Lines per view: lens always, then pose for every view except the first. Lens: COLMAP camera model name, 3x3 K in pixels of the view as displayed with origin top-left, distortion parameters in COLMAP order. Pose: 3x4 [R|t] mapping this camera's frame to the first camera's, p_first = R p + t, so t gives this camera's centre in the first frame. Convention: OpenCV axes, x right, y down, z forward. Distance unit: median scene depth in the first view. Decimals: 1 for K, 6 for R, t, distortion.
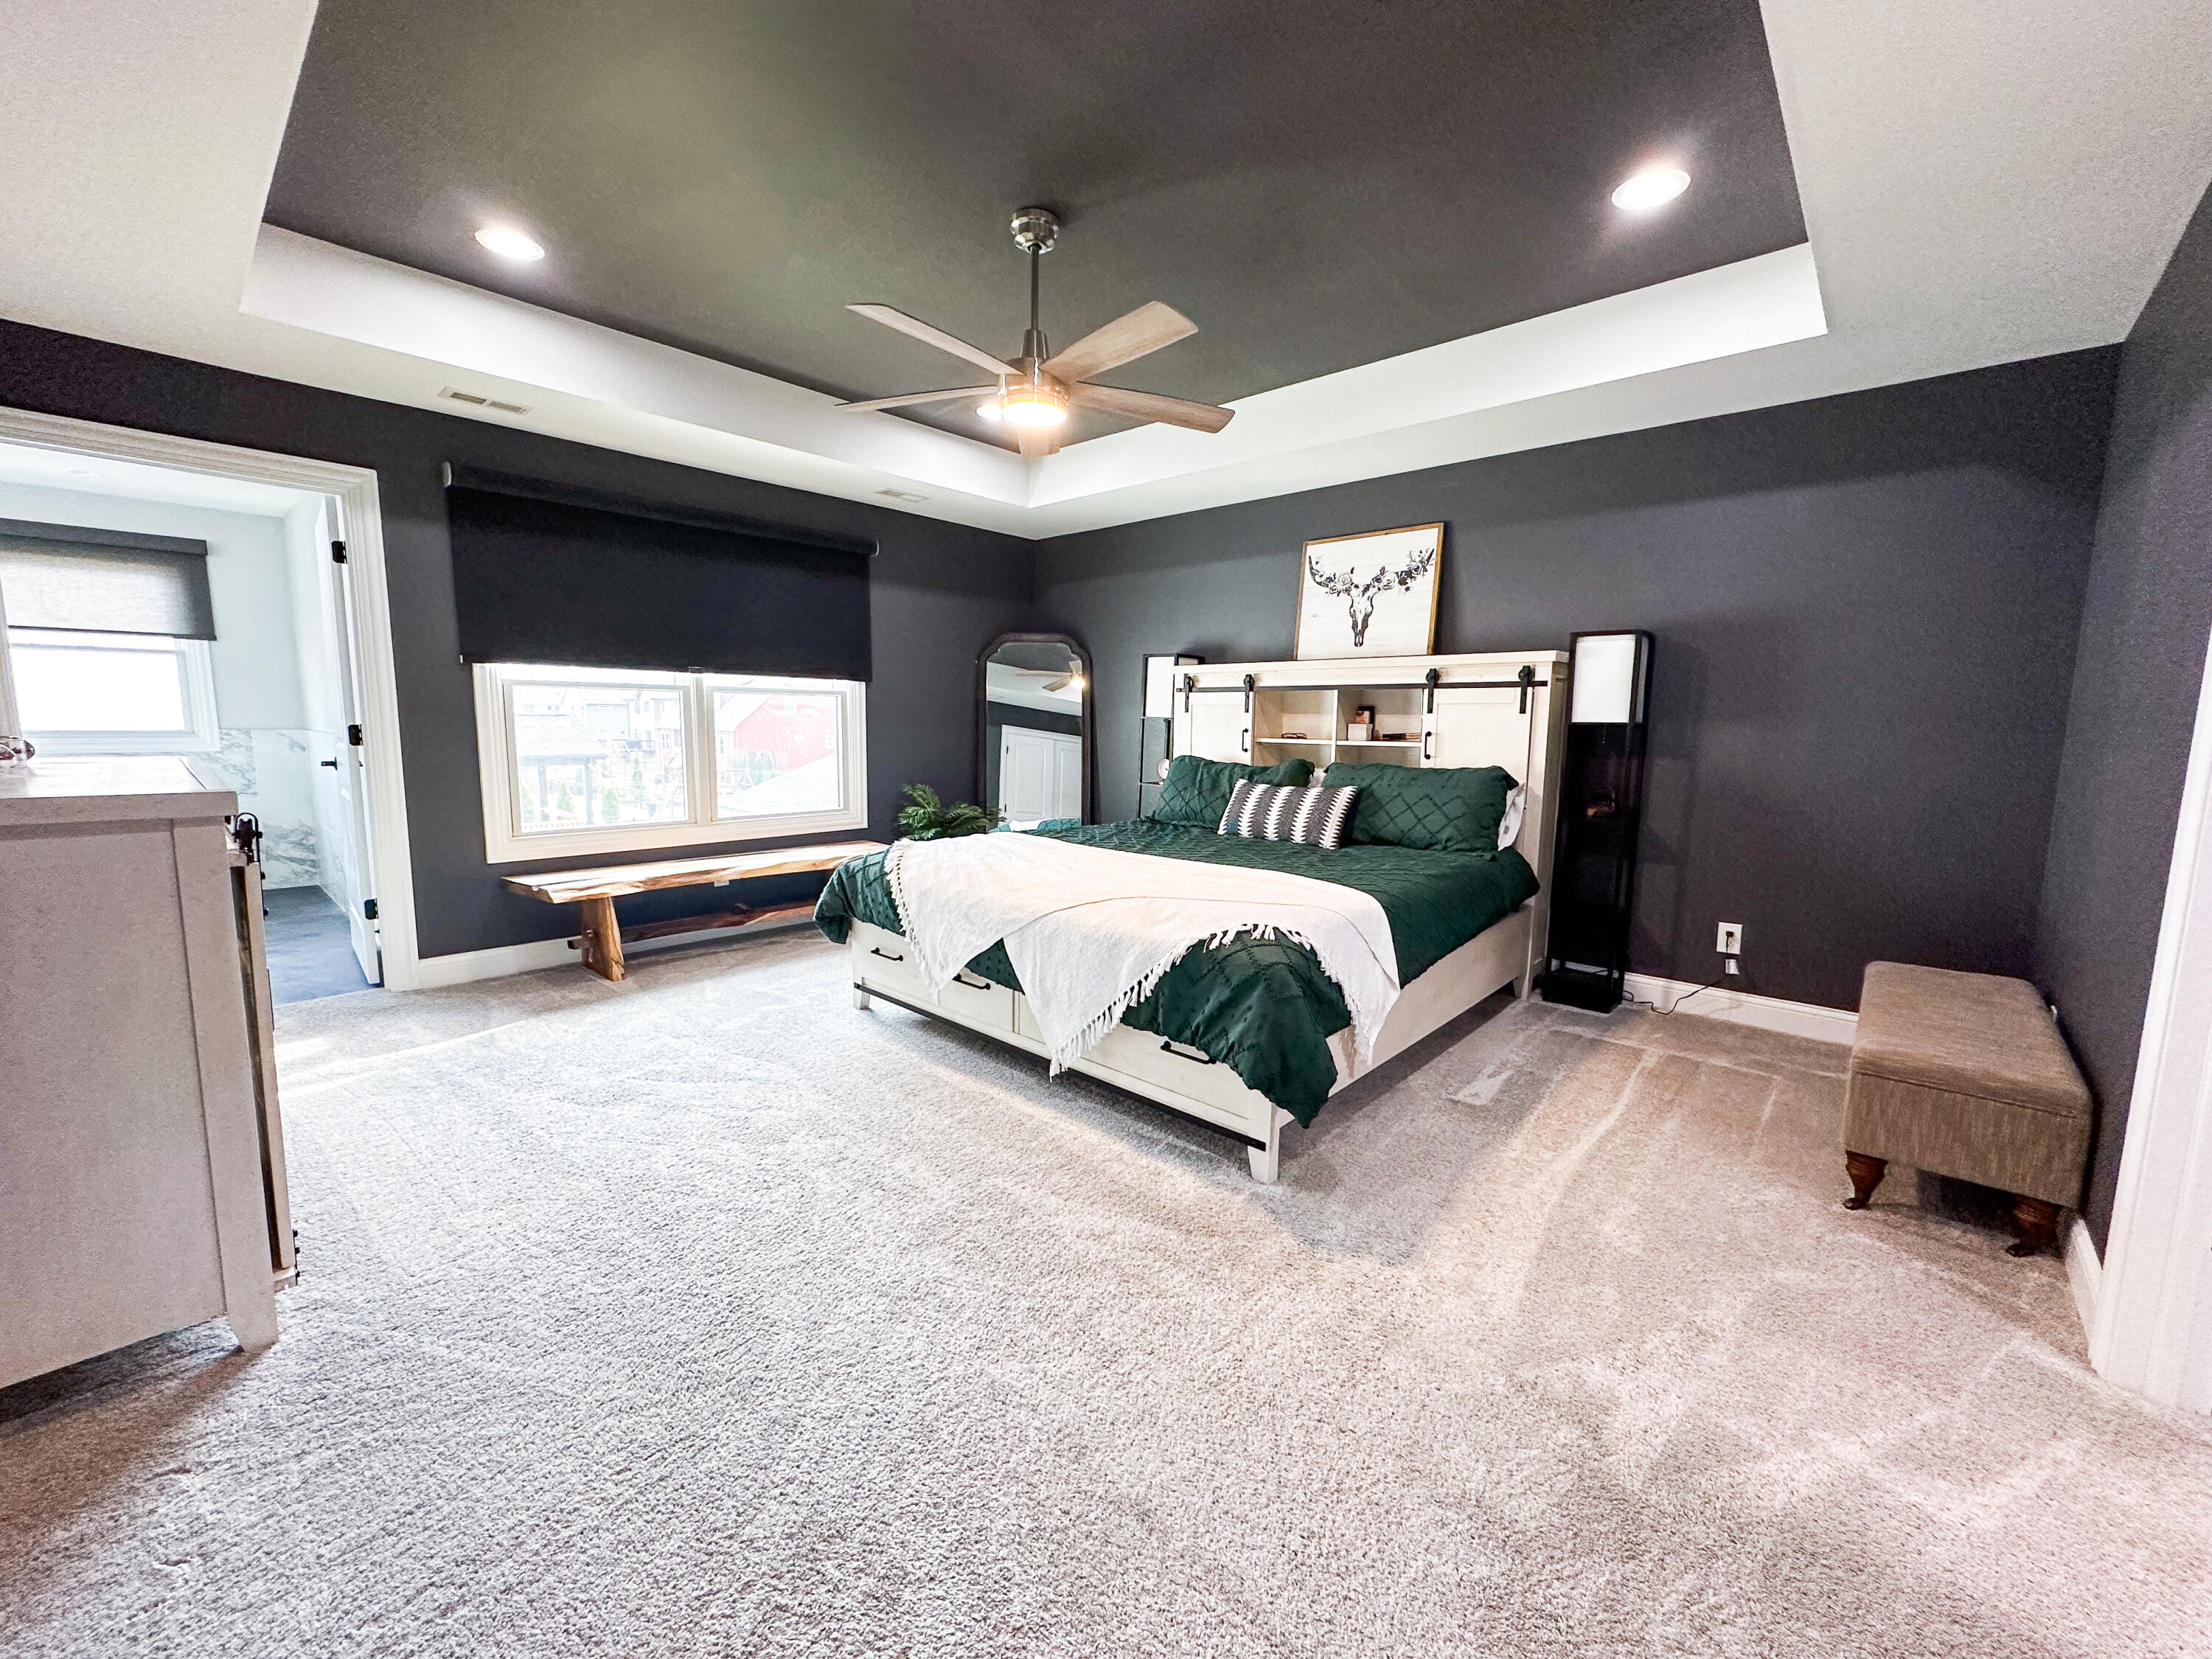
lens RADIAL K [[886.3, 0, 1106.0], [0, 886.3, 829.5], [0, 0, 1]] dist [-0.001663, -0.000264]
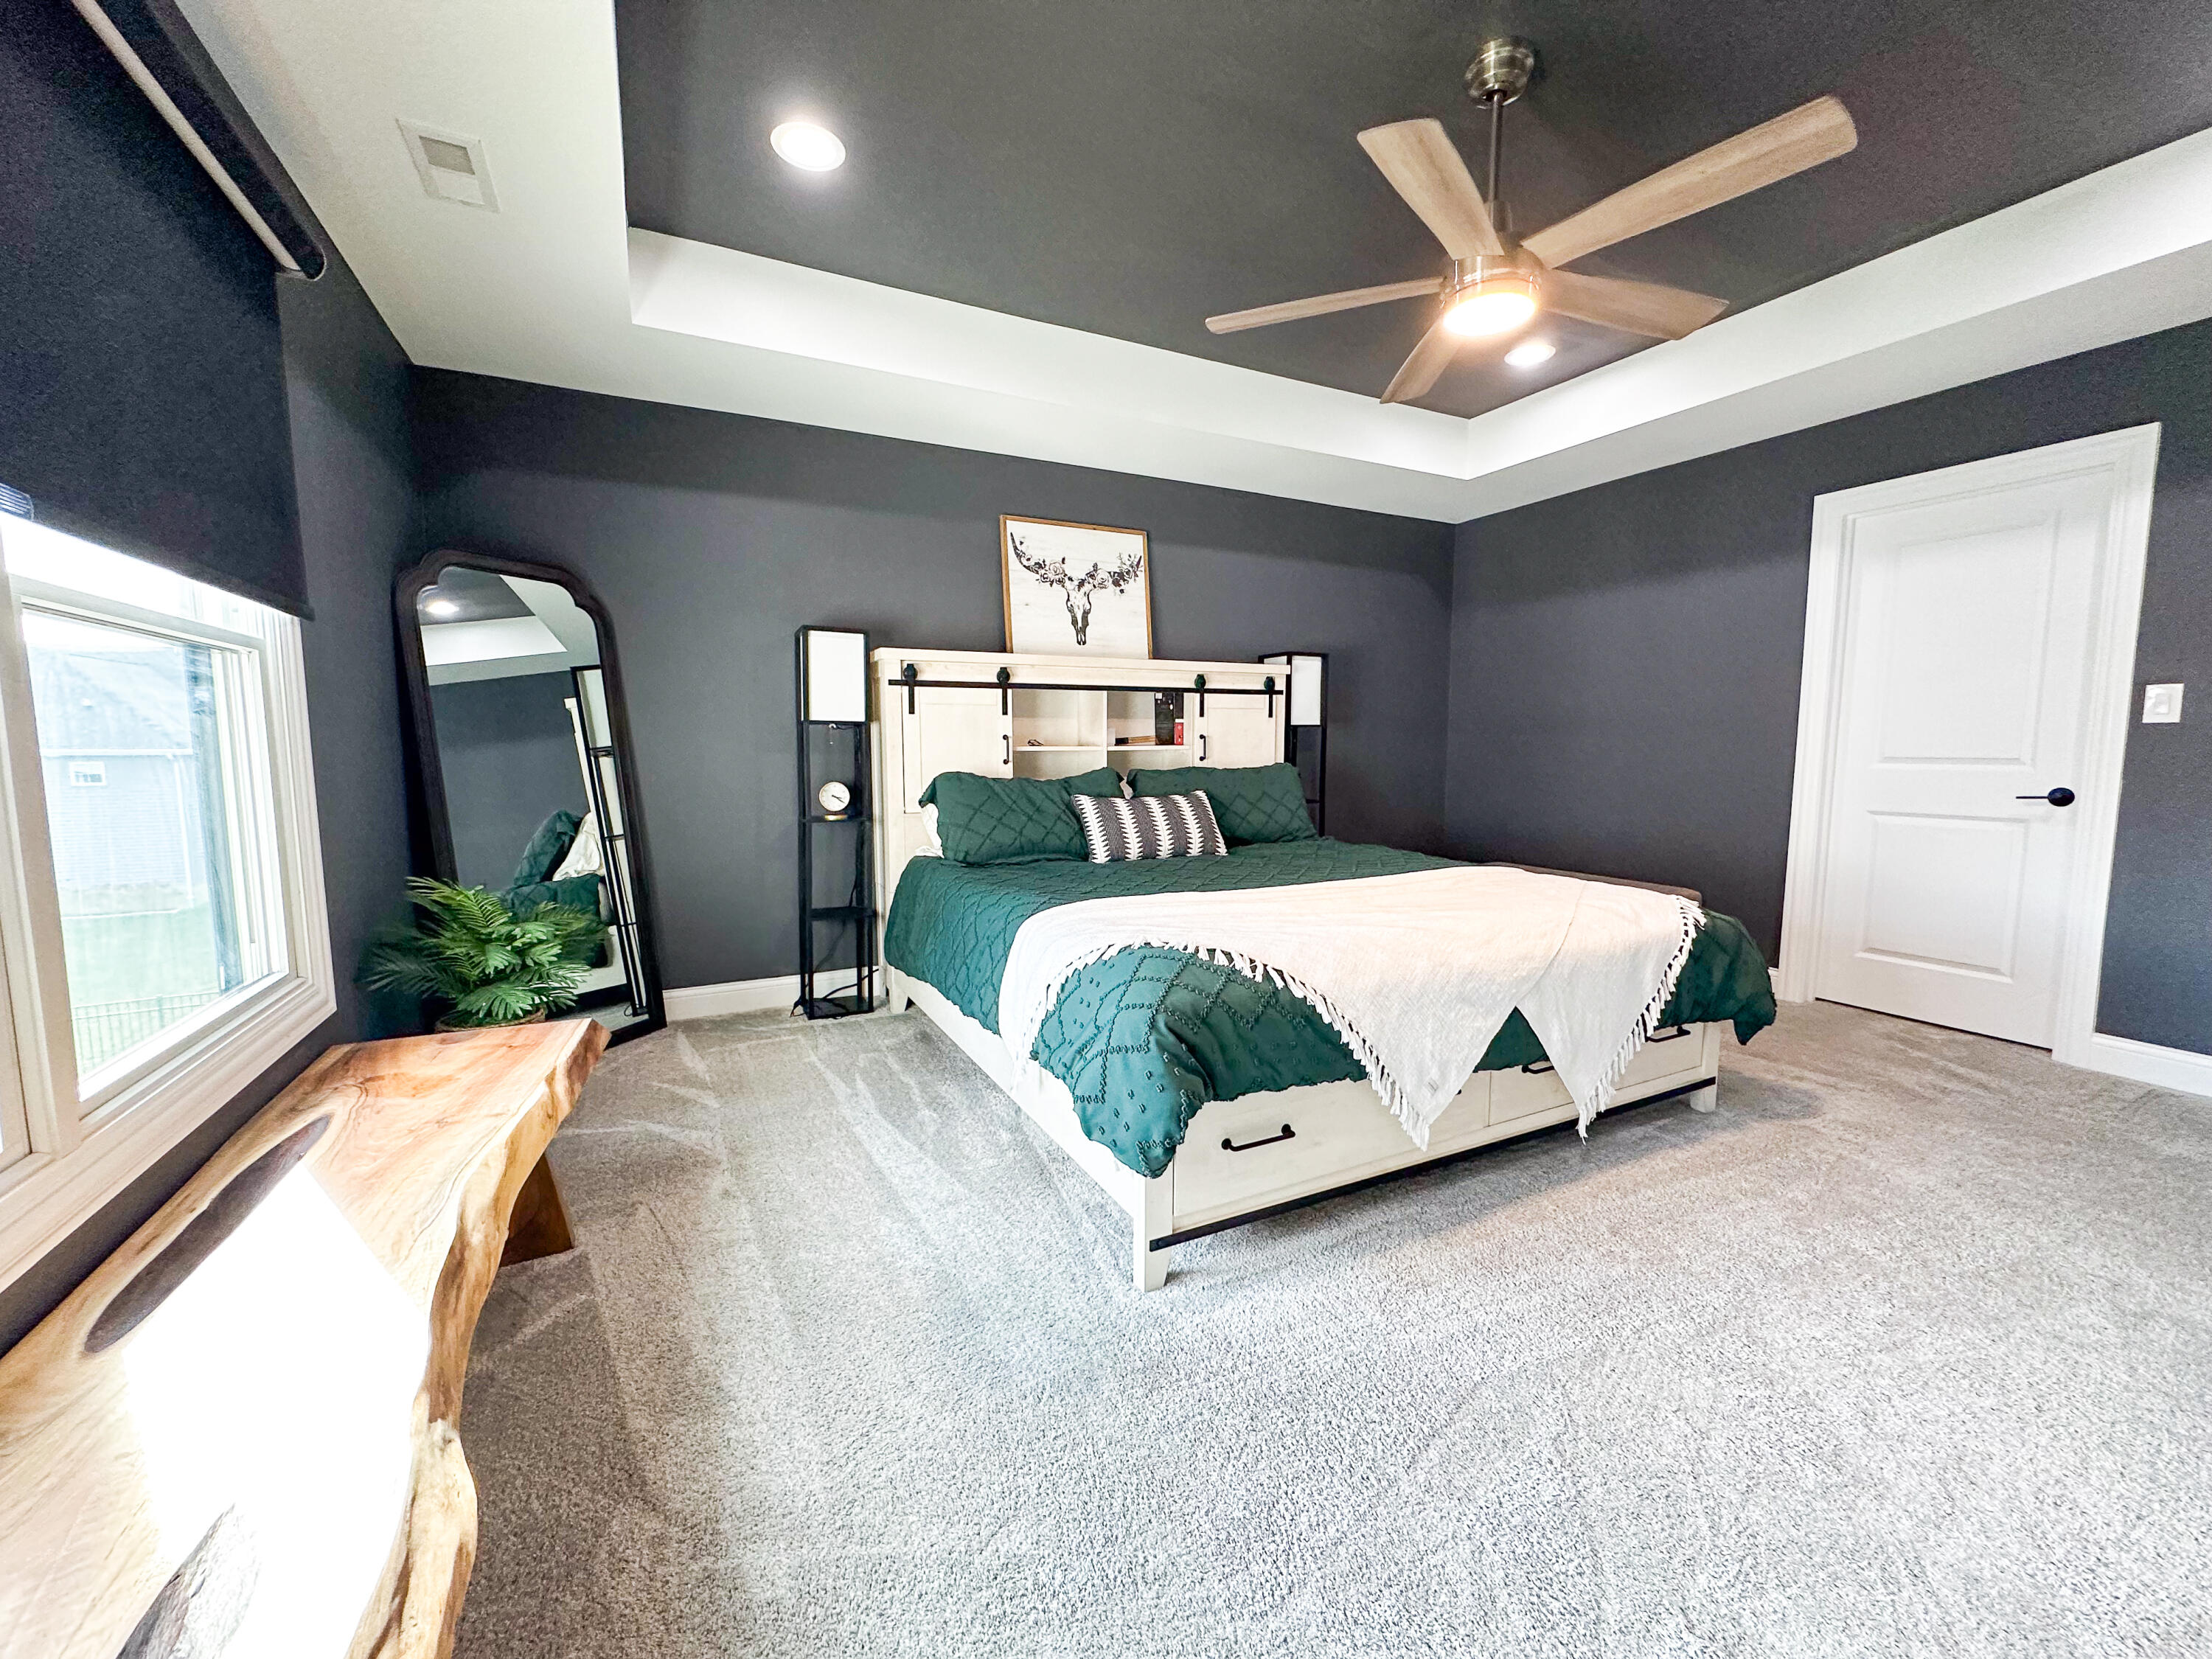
lens RADIAL K [[886.3, 0, 1106.0], [0, 886.3, 829.5], [0, 0, 1]] dist [-0.001663, -0.000264]
pose [[0.340748, -0.110432, 0.933646, -0.615637], [0.122340, 0.989842, 0.072429, -0.081924], [-0.932161, 0.089542, 0.350797, 0.691476]]
